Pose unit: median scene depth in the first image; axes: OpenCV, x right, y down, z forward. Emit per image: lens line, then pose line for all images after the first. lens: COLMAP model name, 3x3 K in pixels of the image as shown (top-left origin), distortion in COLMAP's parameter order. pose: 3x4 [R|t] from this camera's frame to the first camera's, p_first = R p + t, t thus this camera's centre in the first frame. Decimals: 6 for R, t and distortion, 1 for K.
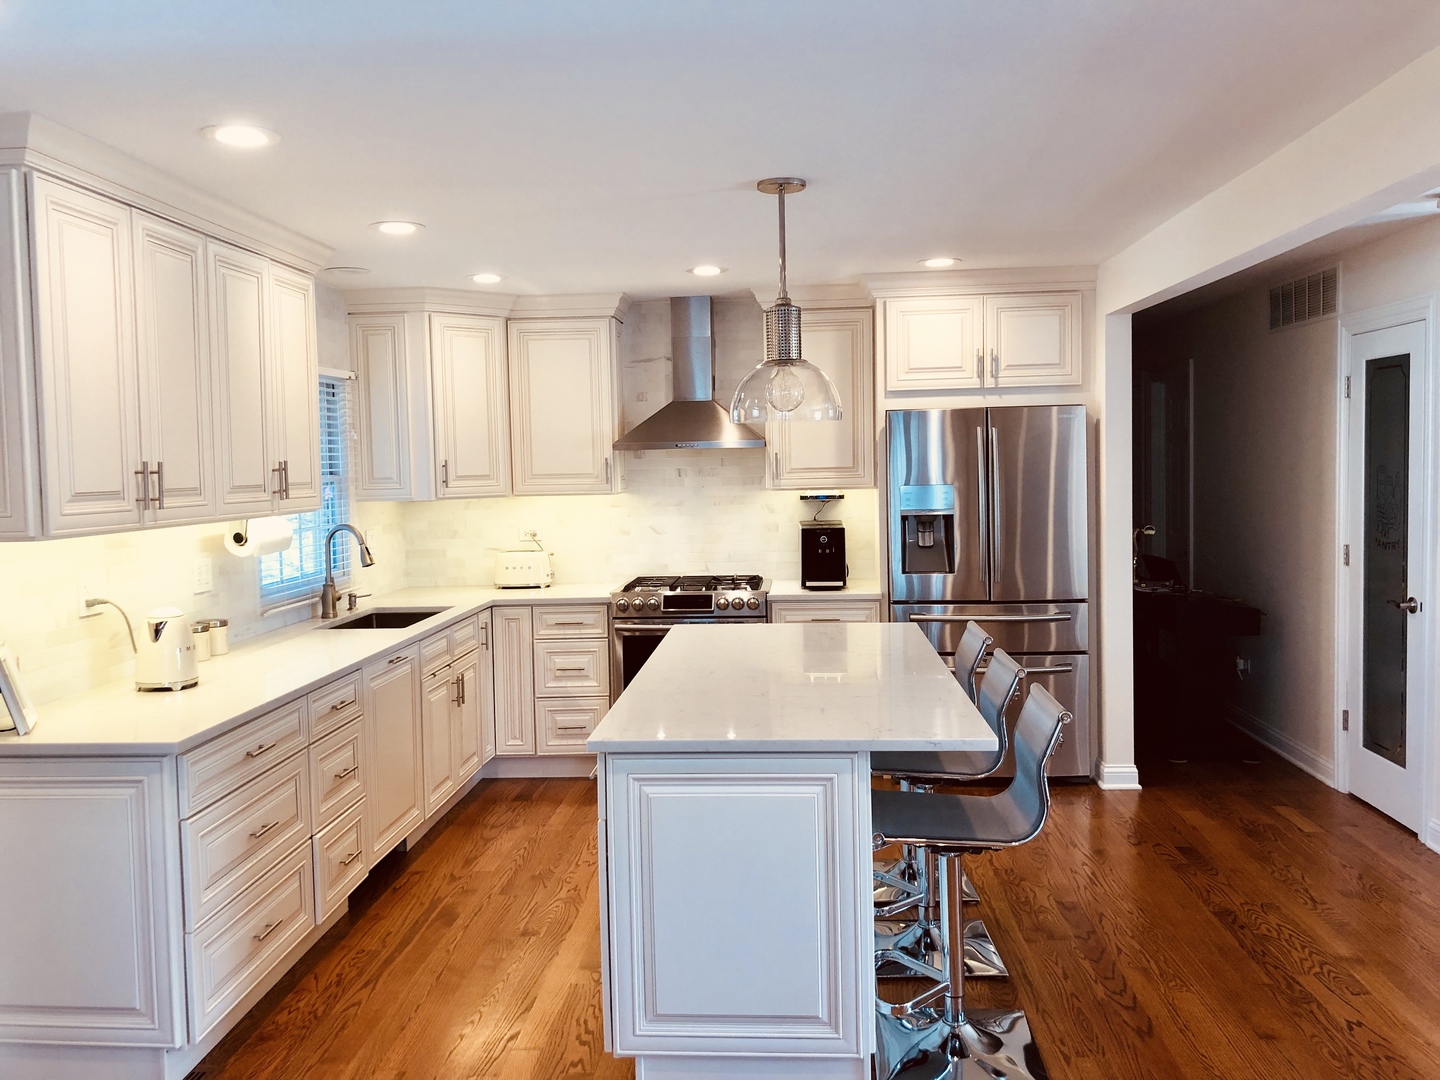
lens RADIAL K [[1172.3, 0, 720.9], [0, 1172.3, 528.1], [0, 0, 1]] dist [0.031743, -0.050706]
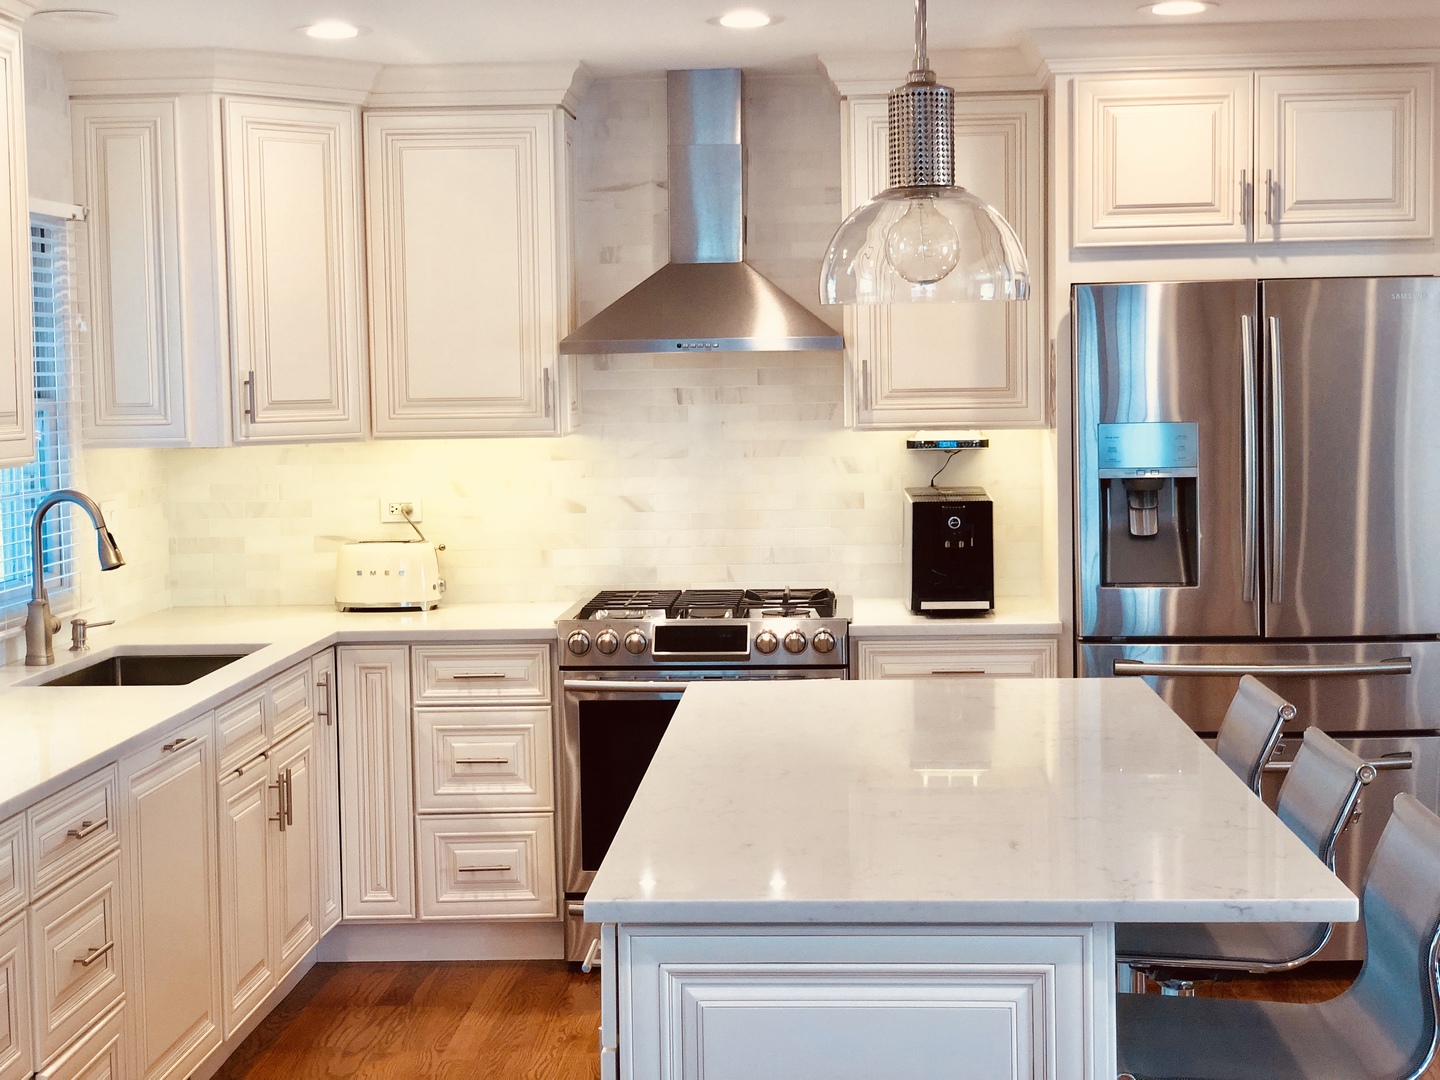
lens RADIAL K [[2151.1, 0, 726.7], [0, 2151.1, 536.3], [0, 0, 1]] dist [0.003760, 0.000000]
pose [[0.999873, 0.003926, 0.015478, -0.032321], [-0.004194, 0.999840, 0.017369, -0.000749], [-0.015407, -0.017432, 0.999729, 0.013374]]
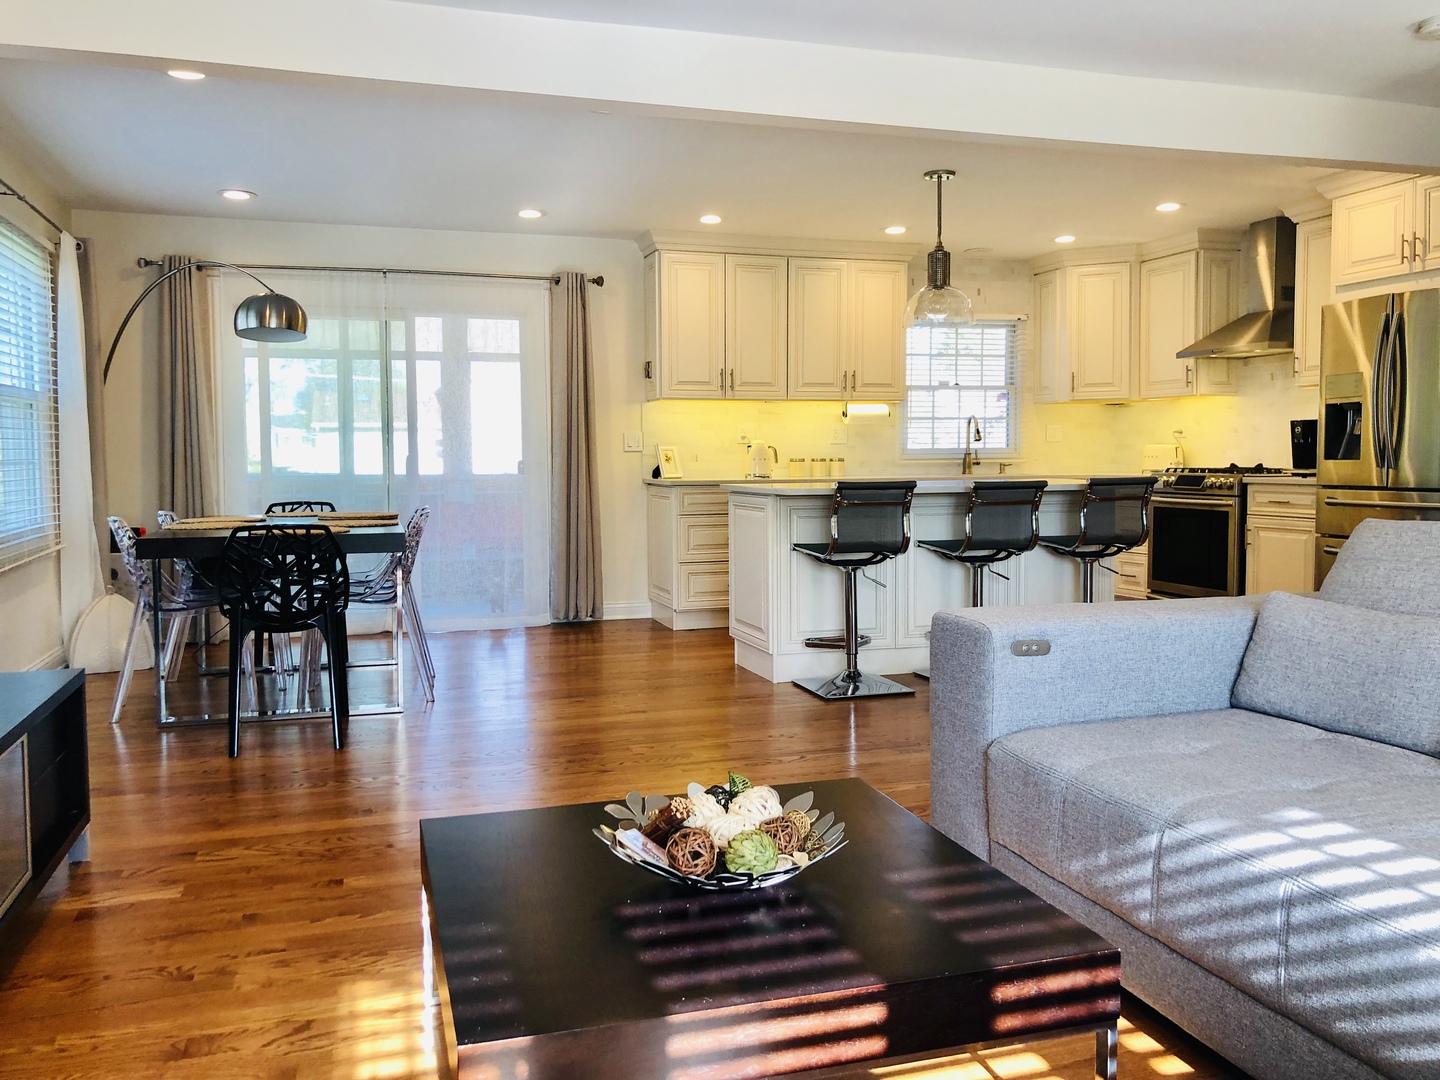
lens RADIAL K [[1172.3, 0, 706.3], [0, 1172.3, 528.3], [0, 0, 1]] dist [0.031743, -0.050706]
pose [[0.363146, 0.078125, -0.928451, 0.924783], [-0.054245, 0.996561, 0.062639, 0.062830], [0.930152, 0.027616, 0.366135, 0.094949]]
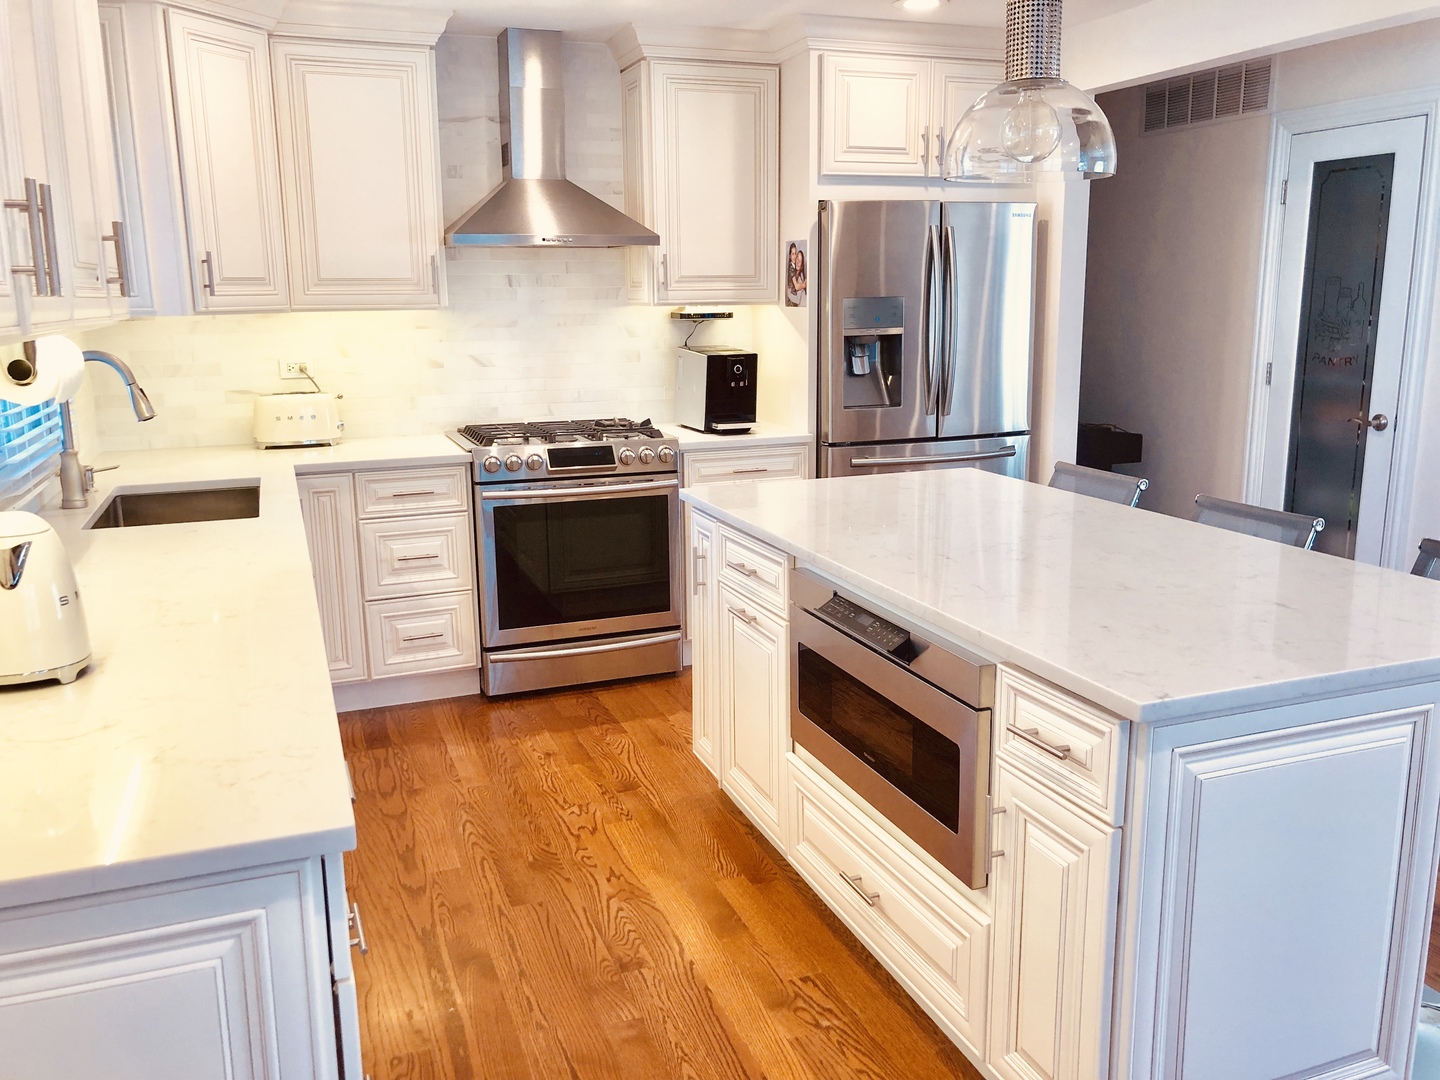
lens RADIAL K [[1172.3, 0, 715.5], [0, 1172.3, 538.2], [0, 0, 1]] dist [0.031743, -0.050706]
pose [[0.909455, -0.074423, 0.409088, -0.260487], [0.015981, 0.989381, 0.144464, 0.008543], [-0.415495, -0.124846, 0.900987, 0.289170]]
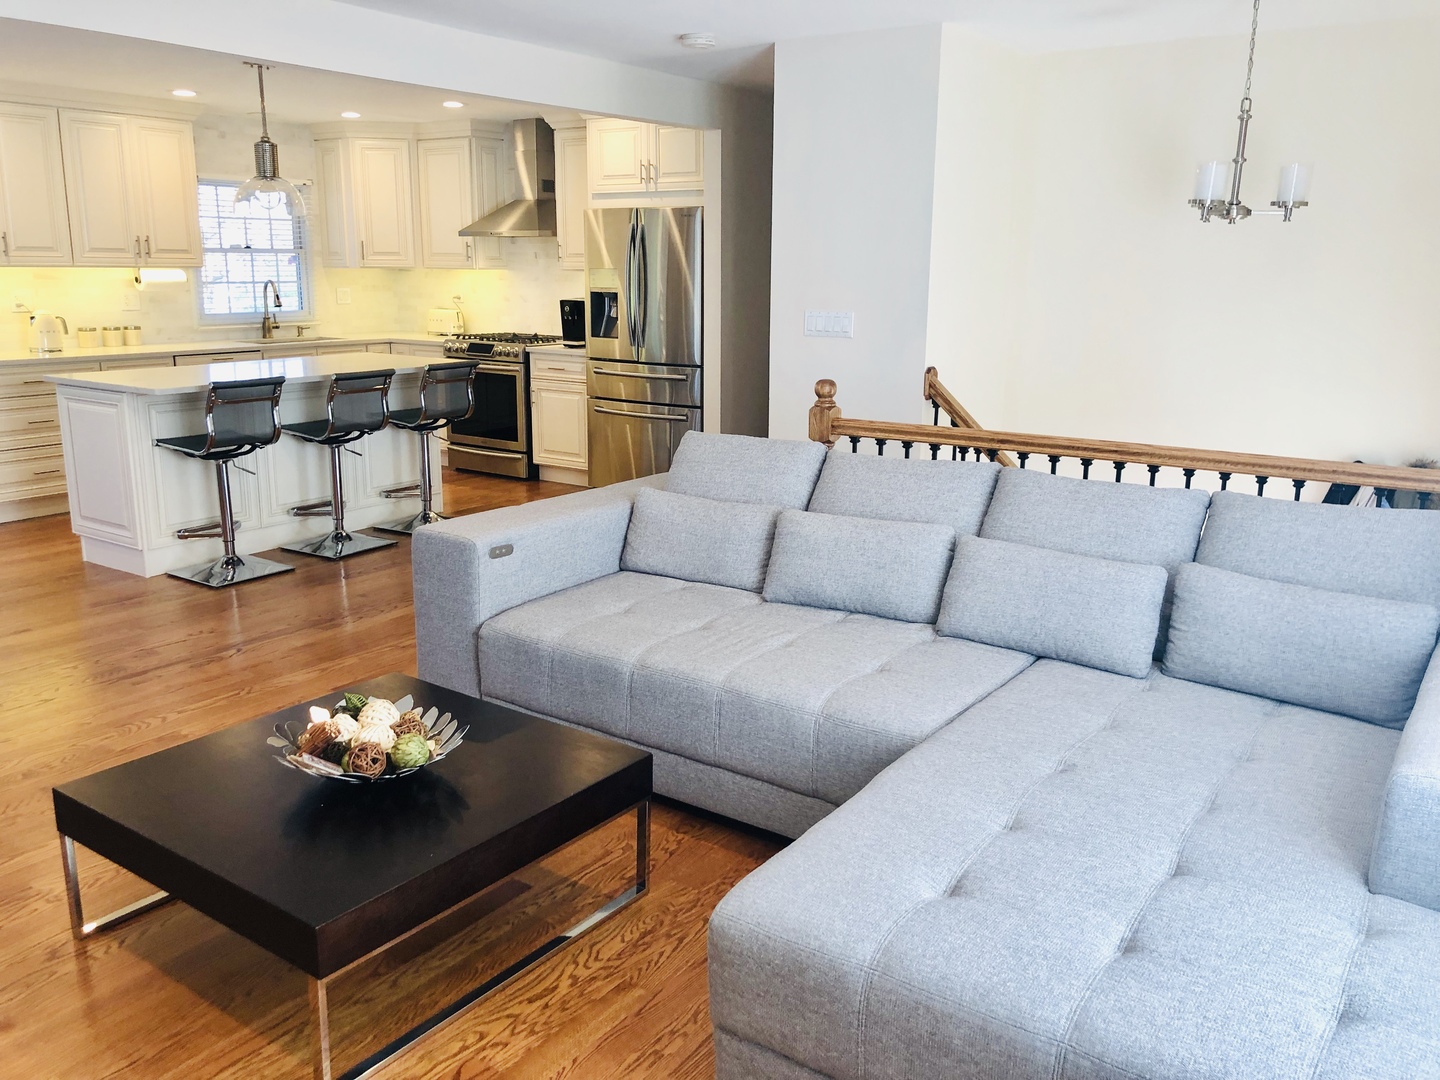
lens RADIAL K [[1172.3, 0, 719.6], [0, 1172.3, 524.3], [0, 0, 1]] dist [0.031743, -0.050706]
pose [[0.859210, 0.141305, -0.491723, 0.946818], [-0.058184, 0.981855, 0.180487, -0.000651], [0.508304, -0.126466, 0.851841, -0.082868]]
